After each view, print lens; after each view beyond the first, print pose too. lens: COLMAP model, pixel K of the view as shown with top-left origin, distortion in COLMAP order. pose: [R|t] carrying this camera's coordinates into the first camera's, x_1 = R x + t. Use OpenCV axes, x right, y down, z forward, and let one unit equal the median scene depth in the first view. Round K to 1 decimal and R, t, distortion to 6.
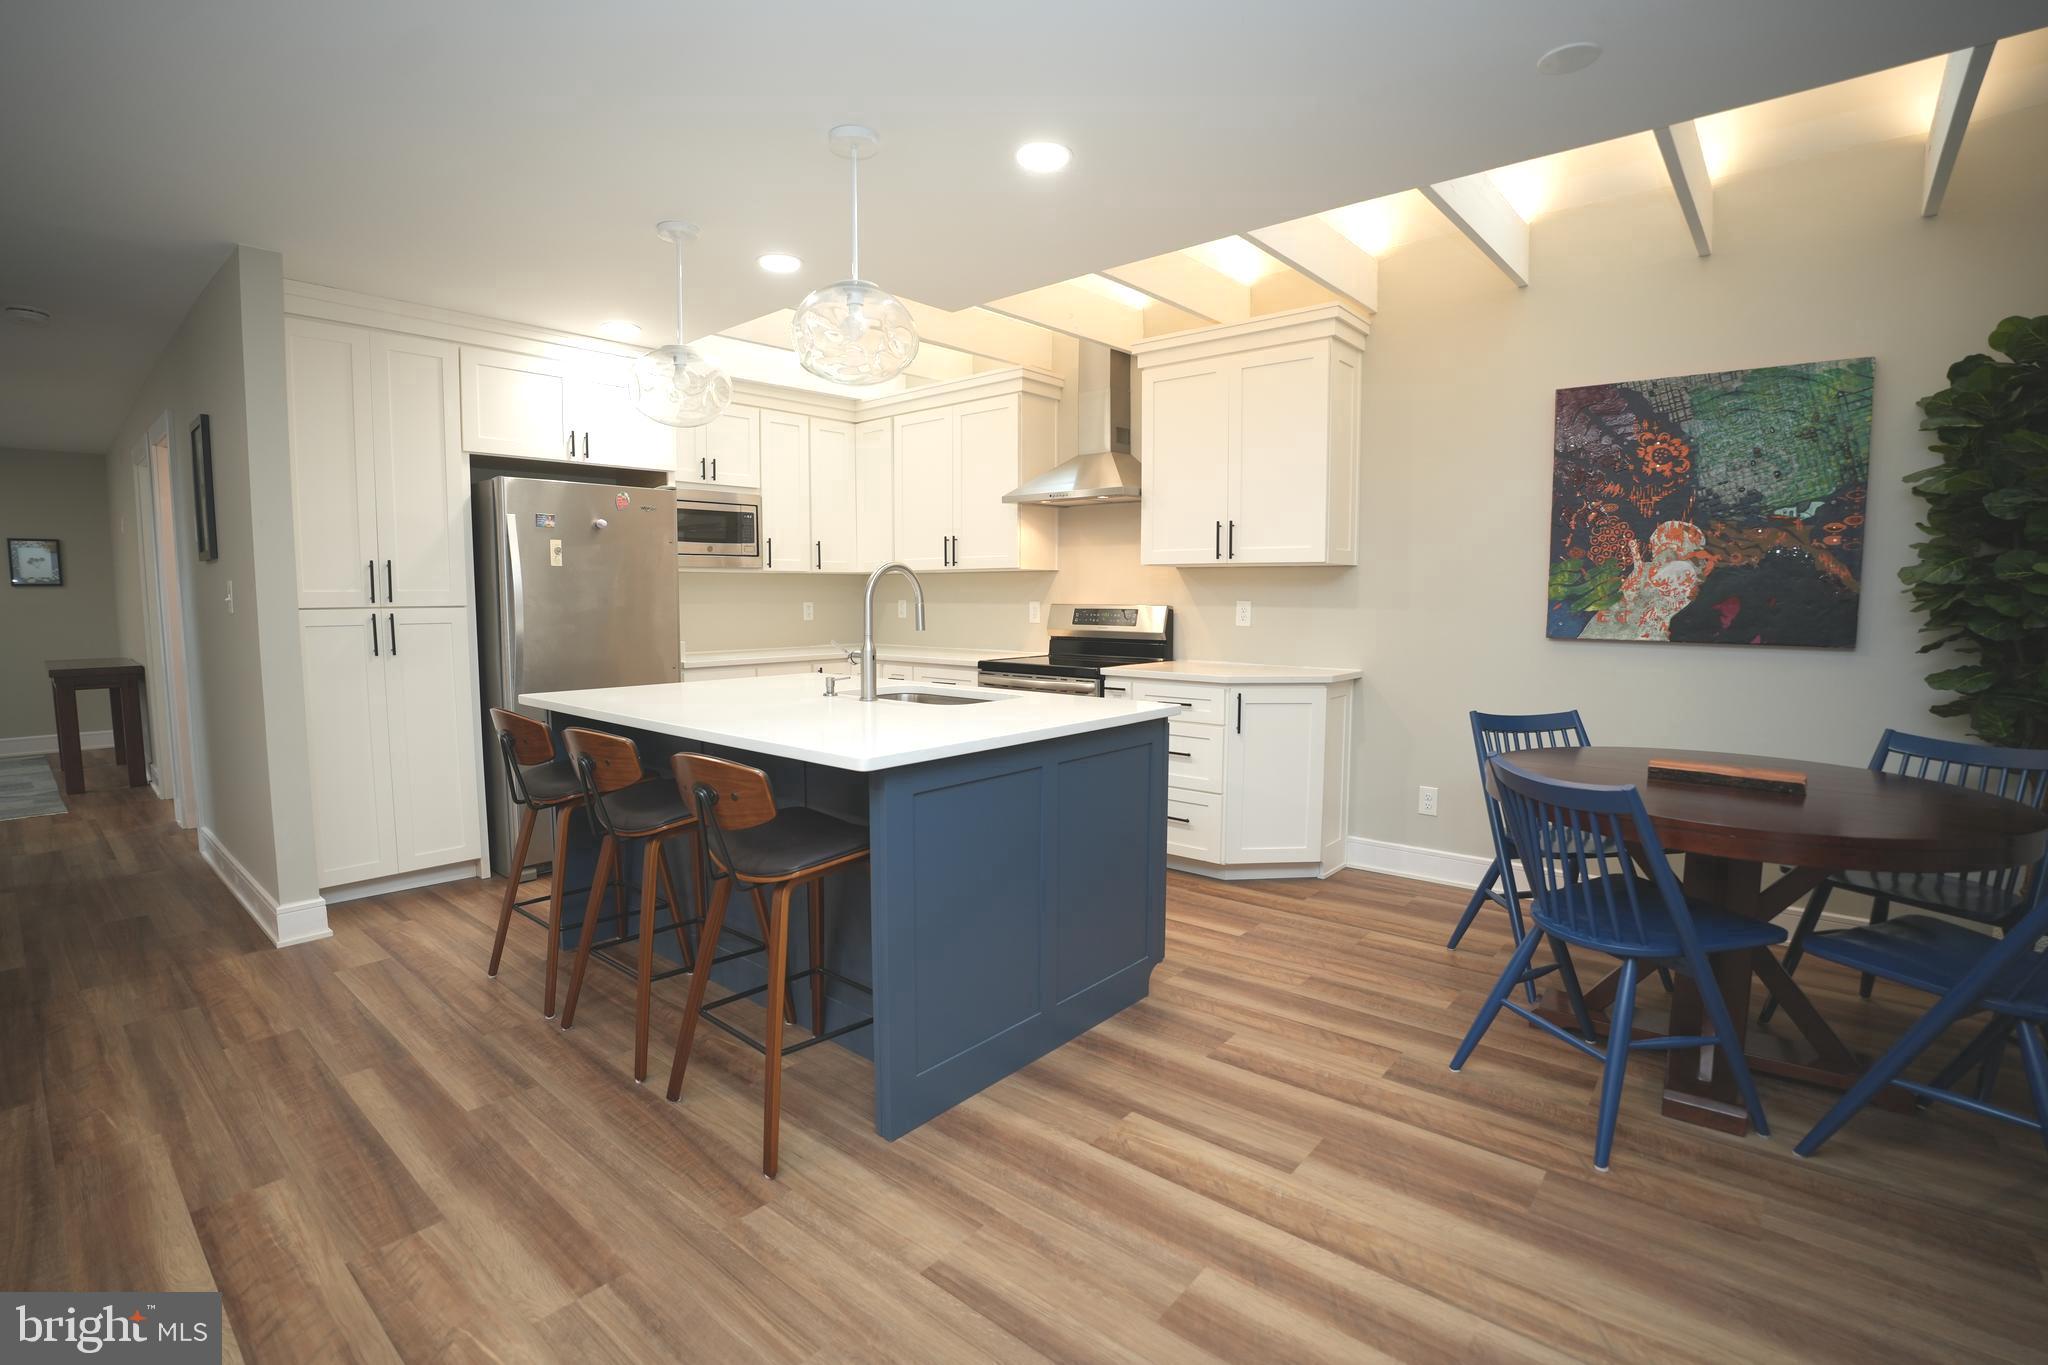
lens RADIAL K [[941.0, 0, 1028.3], [0, 941.0, 685.5], [0, 0, 1]] dist [-0.072436, 0.018941]
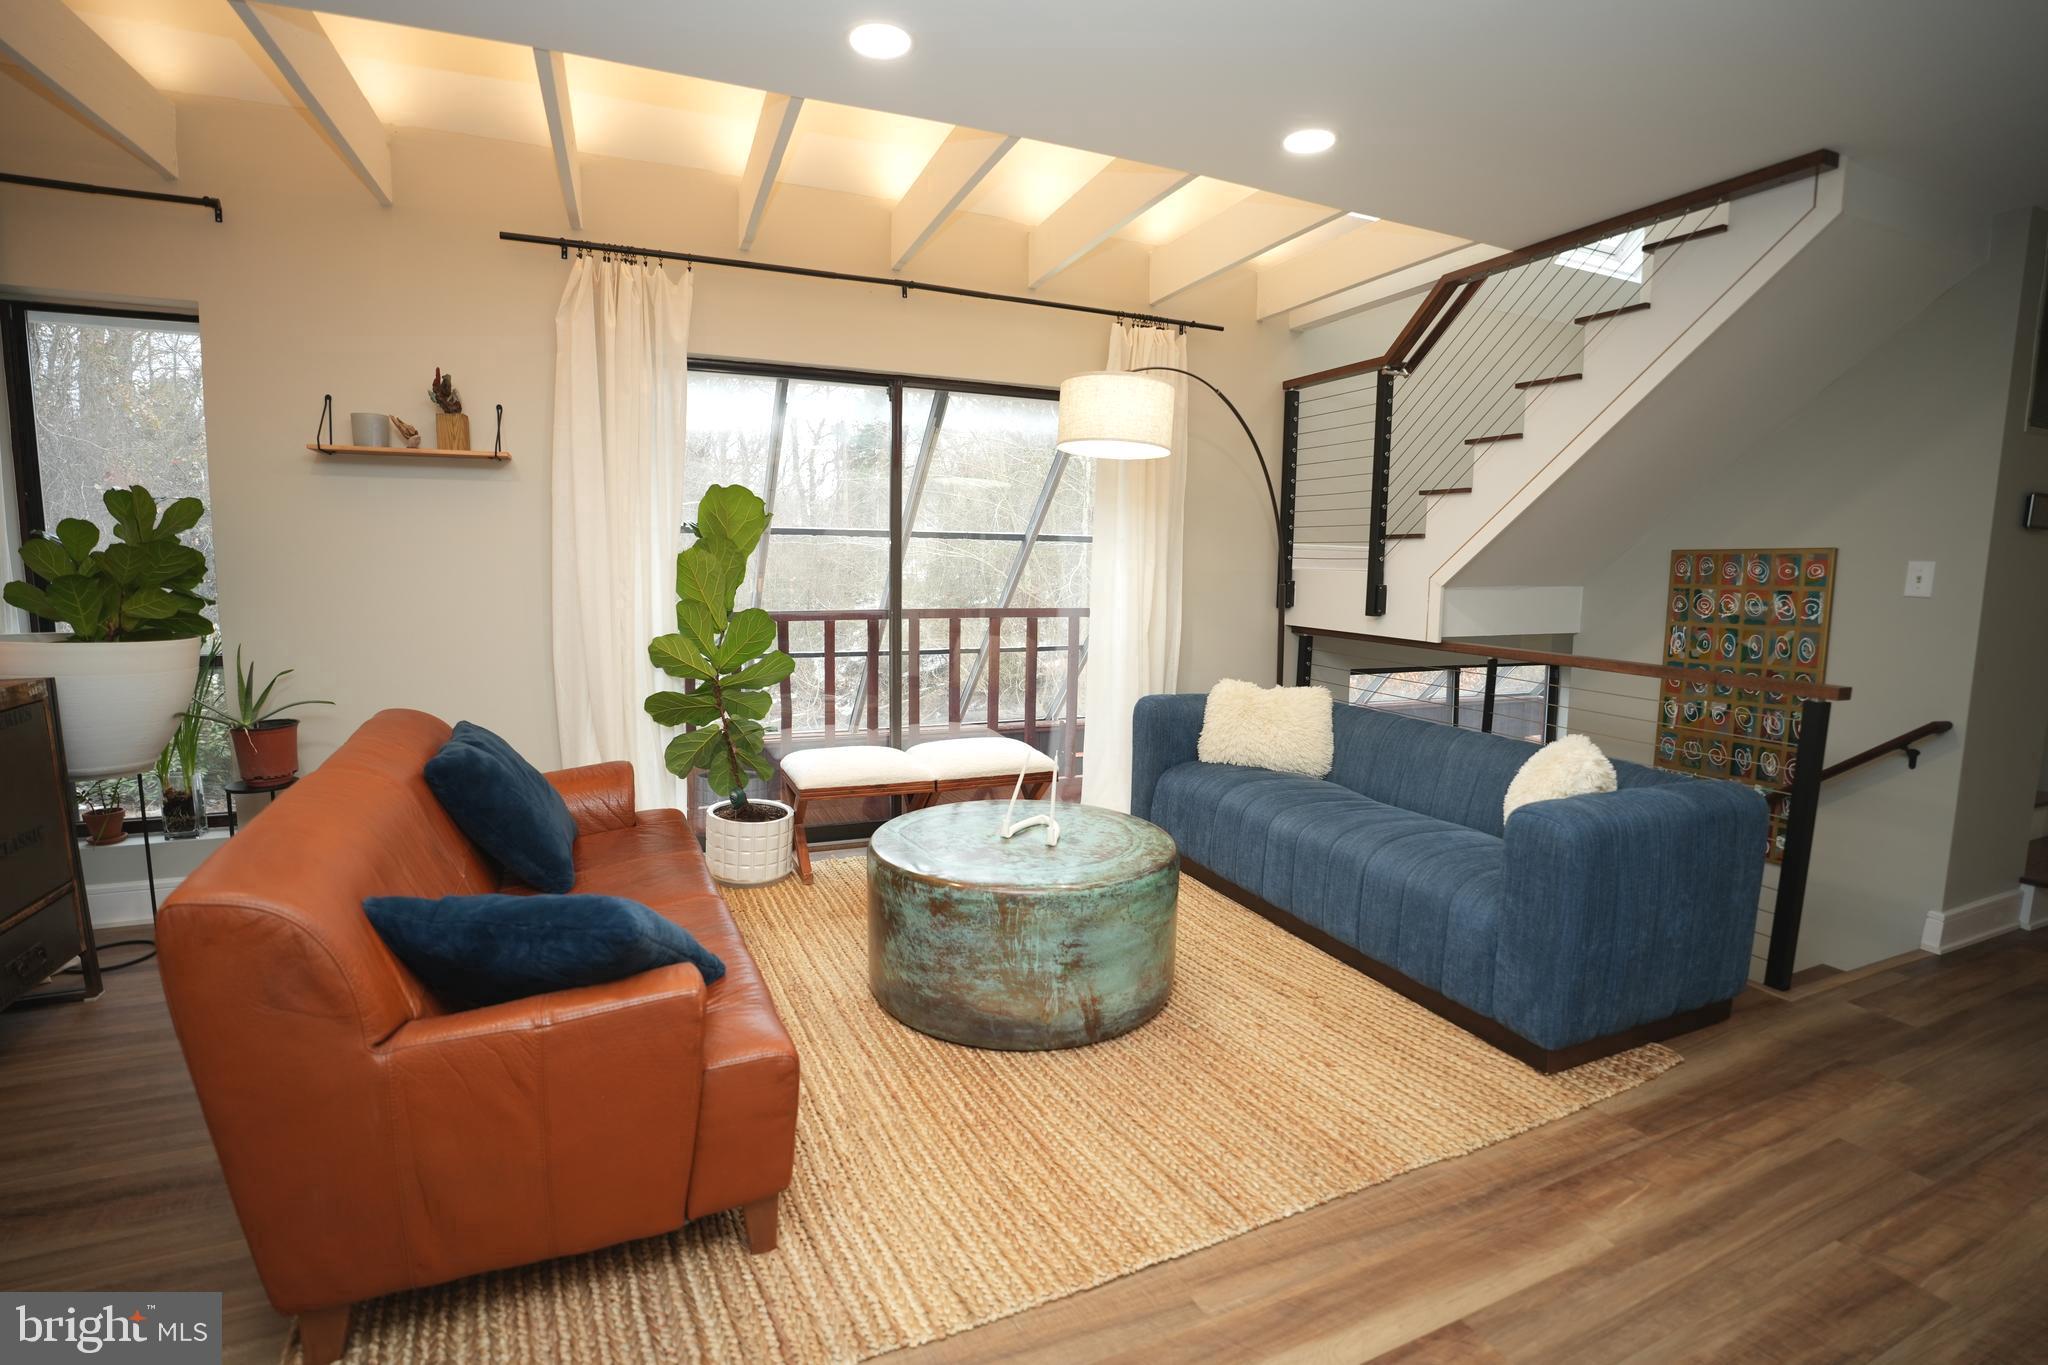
lens RADIAL K [[941.0, 0, 1020.2], [0, 941.0, 683.7], [0, 0, 1]] dist [-0.072436, 0.018941]
pose [[-0.440213, 0.110321, -0.891090, -0.036915], [-0.101899, 0.979873, 0.171652, -0.058182], [0.892092, 0.166365, -0.420112, 0.503704]]
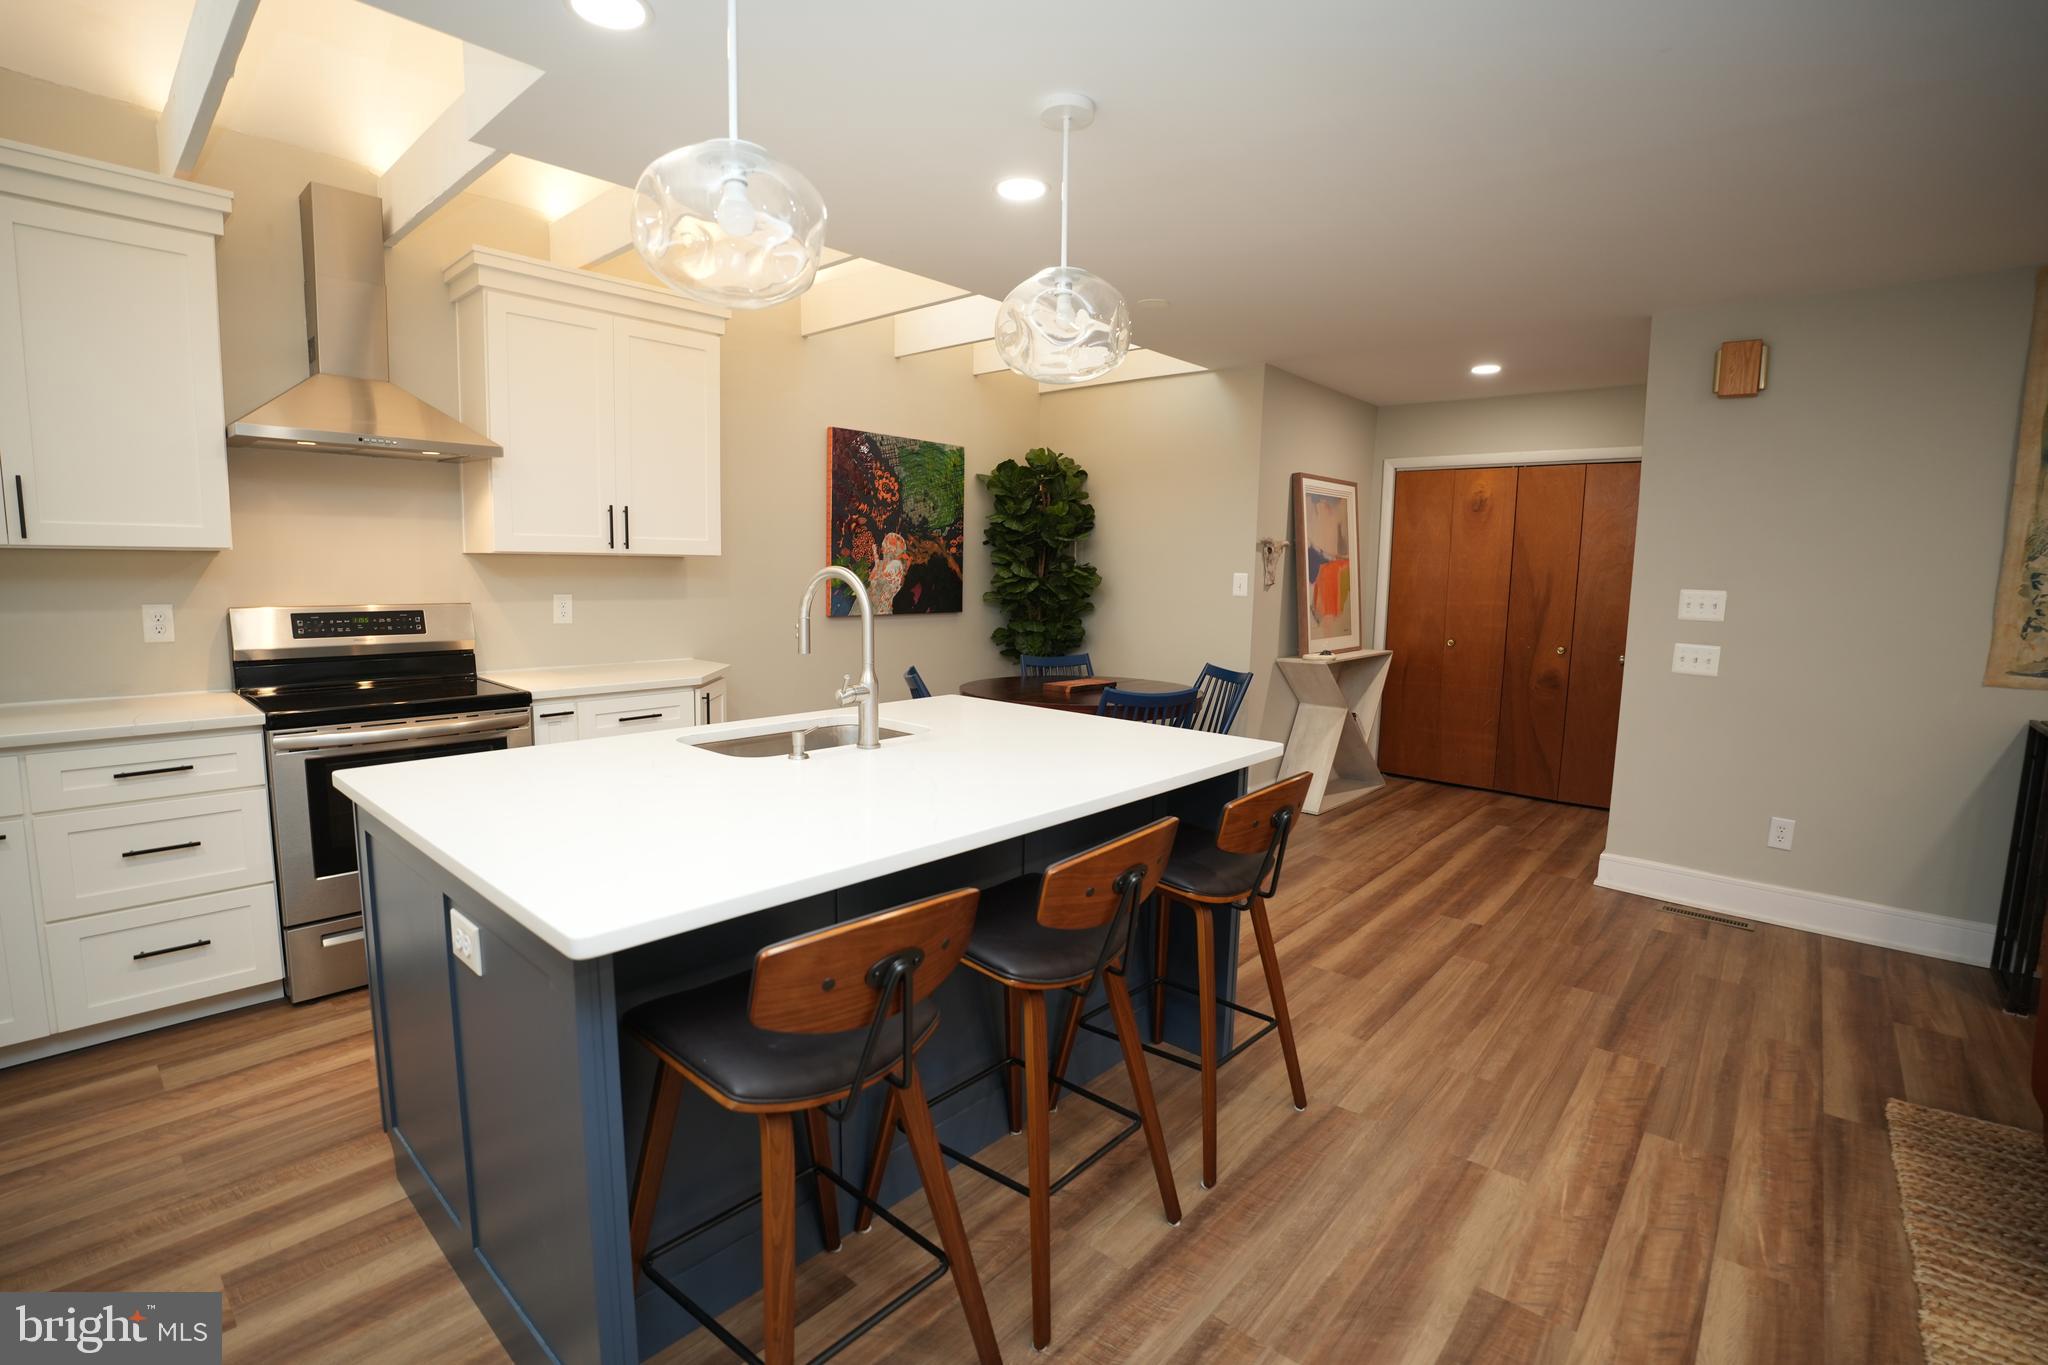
lens RADIAL K [[941.0, 0, 1011.8], [0, 941.0, 676.2], [0, 0, 1]] dist [-0.072436, 0.018941]
pose [[0.023929, -0.118446, 0.992672, -0.881778], [0.078424, 0.990119, 0.116251, -0.117247], [-0.996633, 0.075067, 0.032982, 0.809738]]
